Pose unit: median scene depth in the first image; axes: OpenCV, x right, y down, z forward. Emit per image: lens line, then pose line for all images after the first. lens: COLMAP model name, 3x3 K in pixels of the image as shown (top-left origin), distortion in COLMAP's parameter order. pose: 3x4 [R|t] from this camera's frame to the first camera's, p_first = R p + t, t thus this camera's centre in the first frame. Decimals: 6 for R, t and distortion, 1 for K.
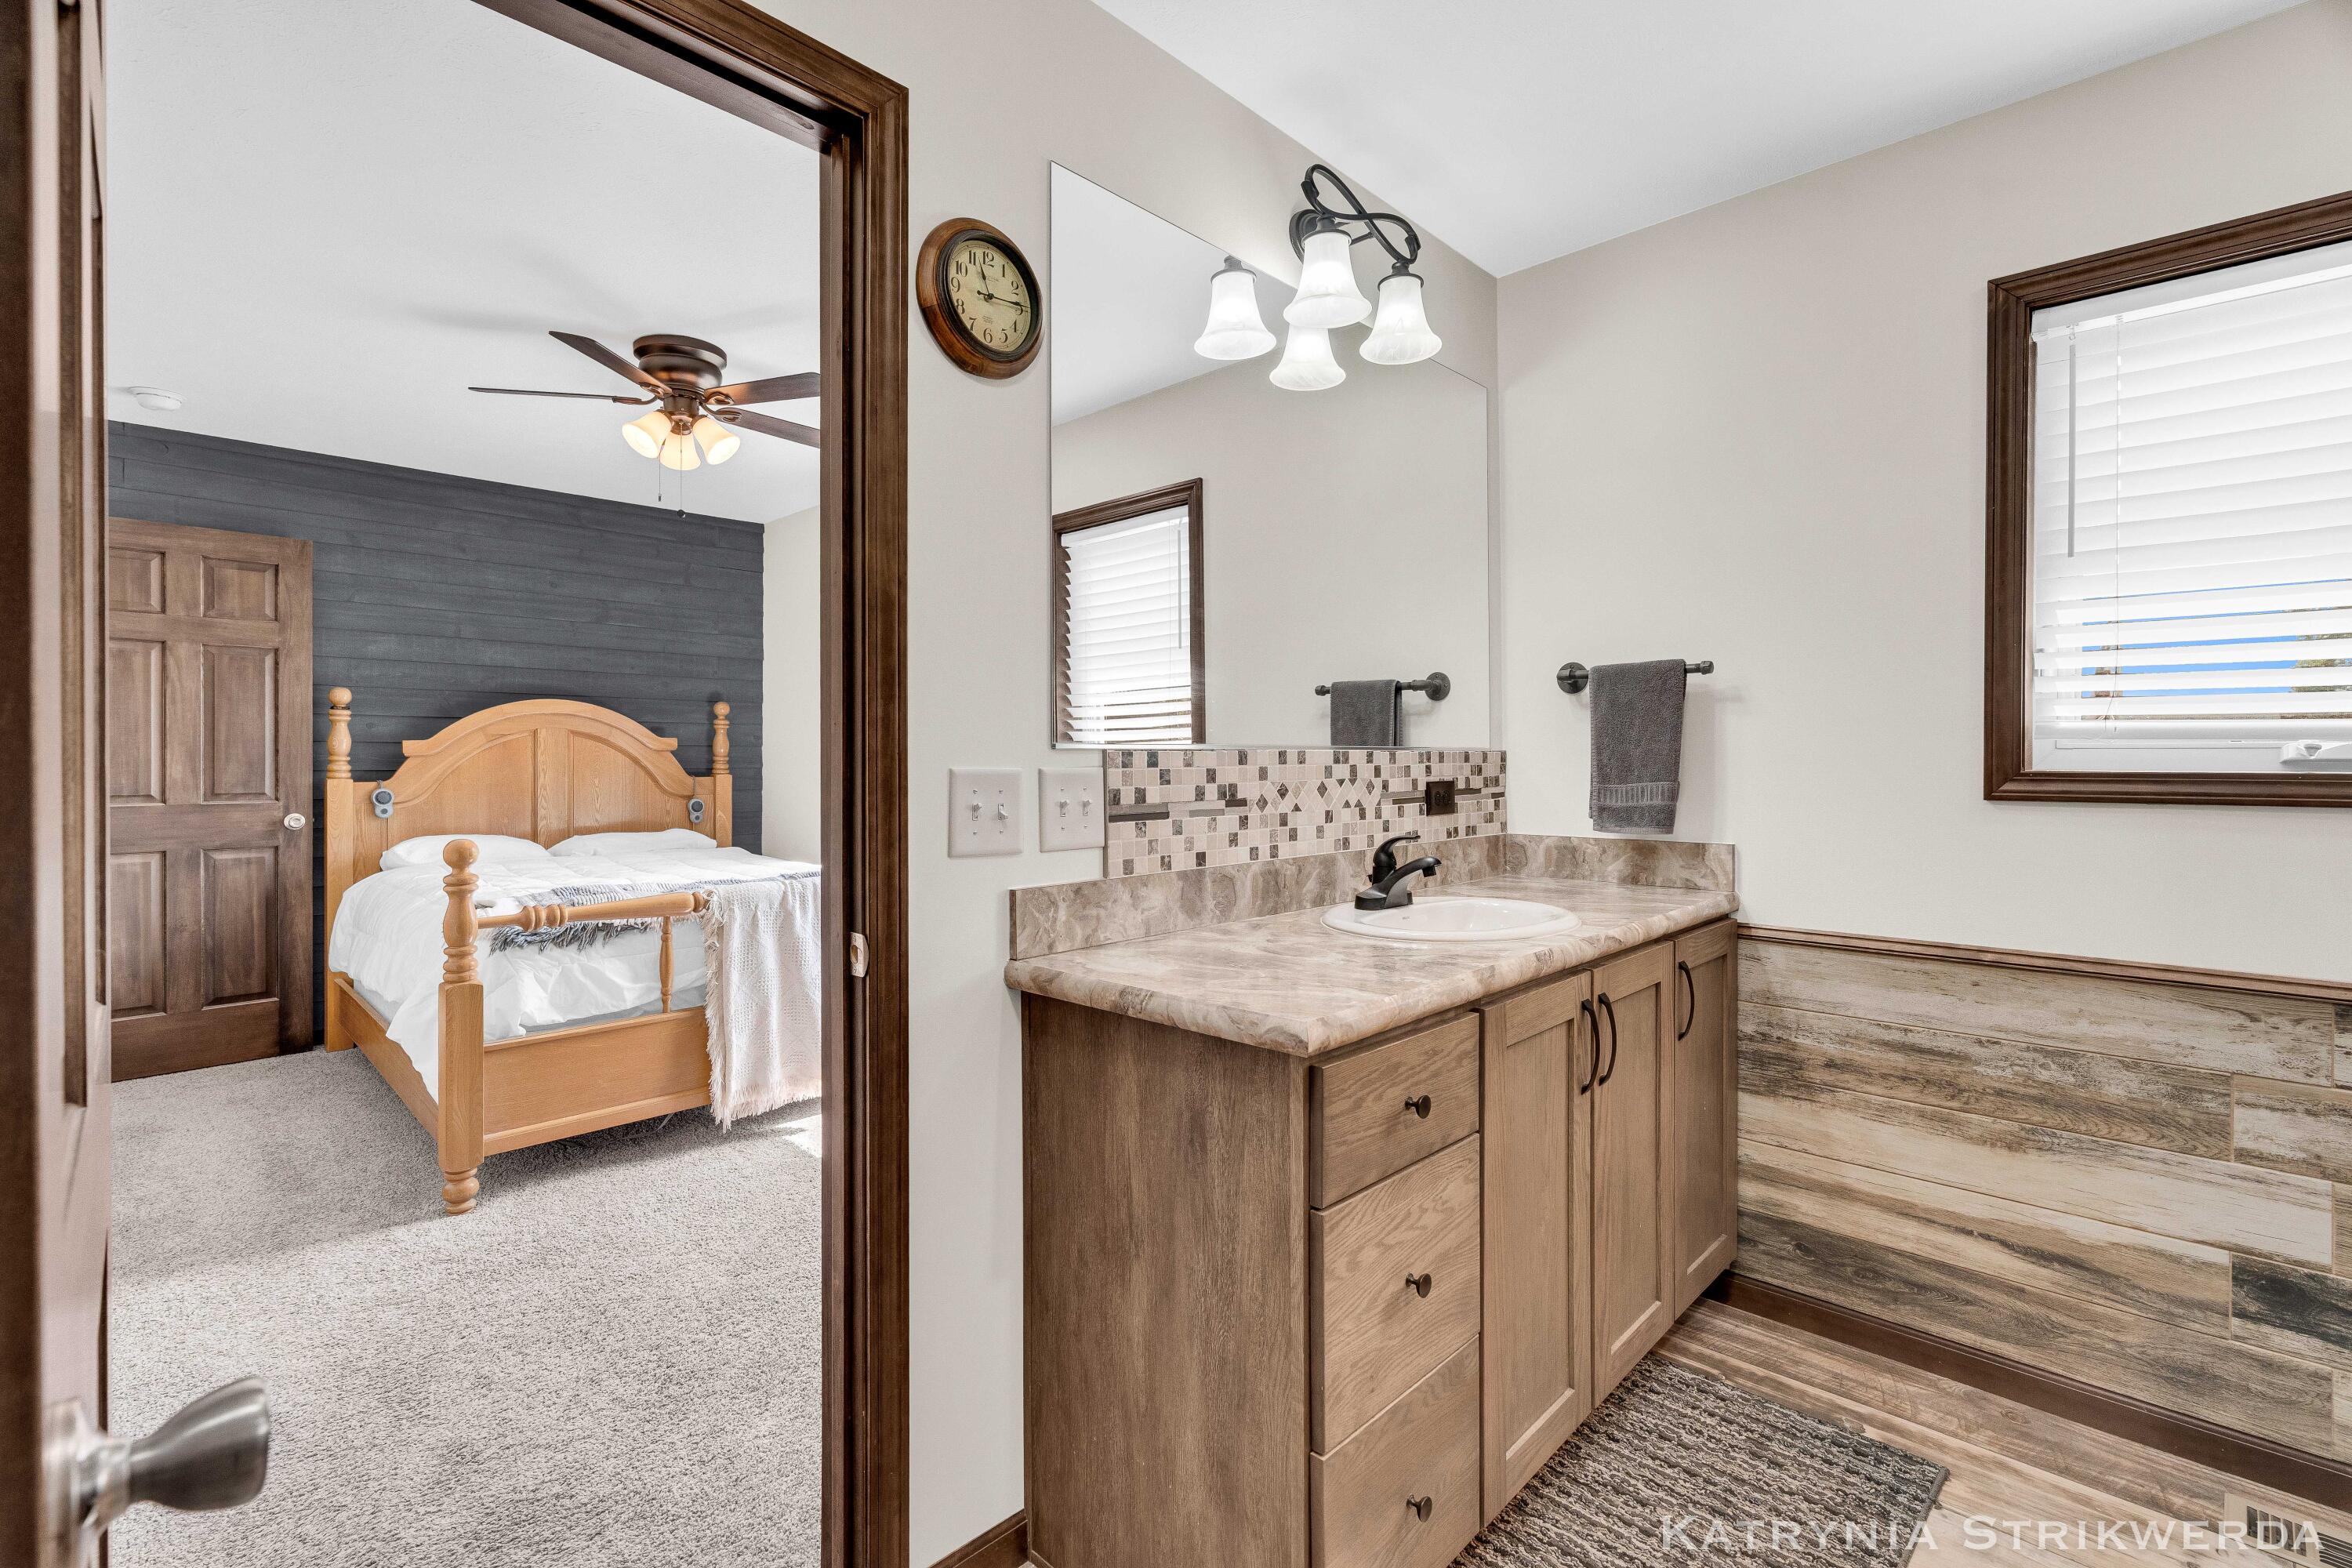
lens RADIAL K [[1072.9, 0, 1170.6], [0, 1072.9, 766.6], [0, 0, 1]] dist [0.002302, 0.001770]
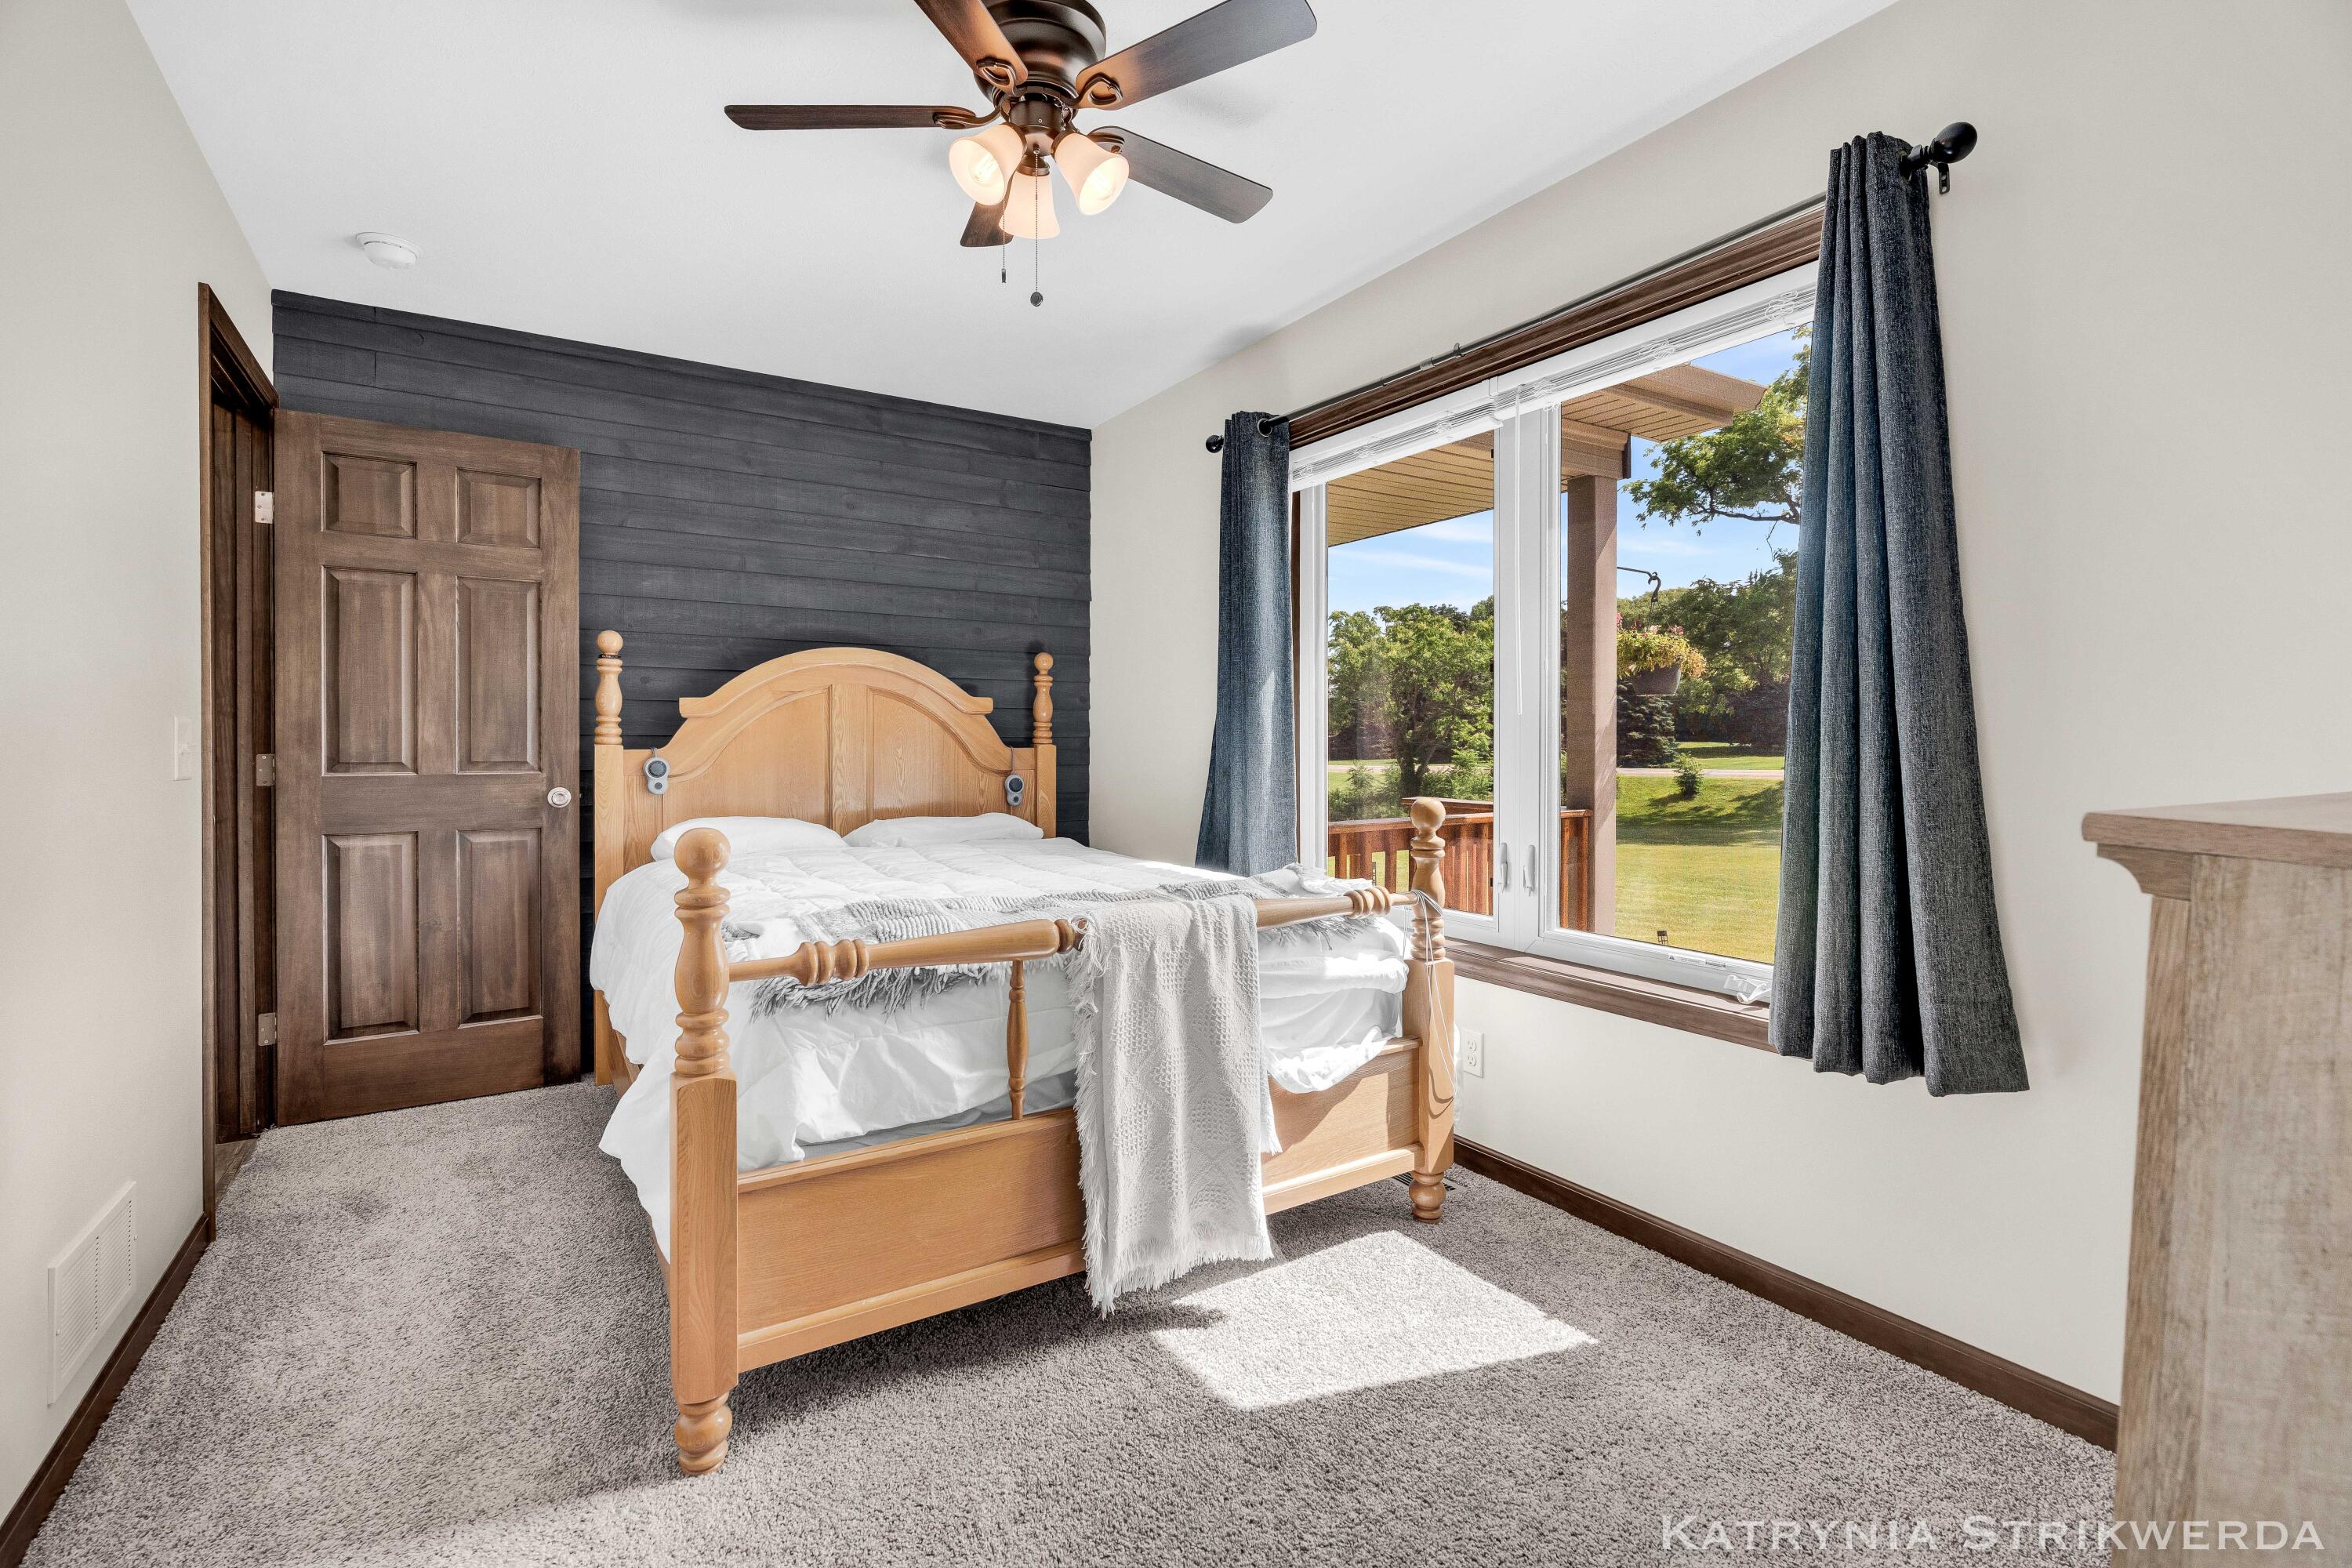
lens RADIAL K [[1072.9, 0, 1178.1], [0, 1072.9, 765.8], [0, 0, 1]] dist [0.002302, 0.001770]
pose [[0.974101, 0.004666, -0.226063, -0.210306], [-0.002291, 0.999939, 0.010767, 0.020553], [0.226100, -0.009970, 0.974053, 0.371876]]
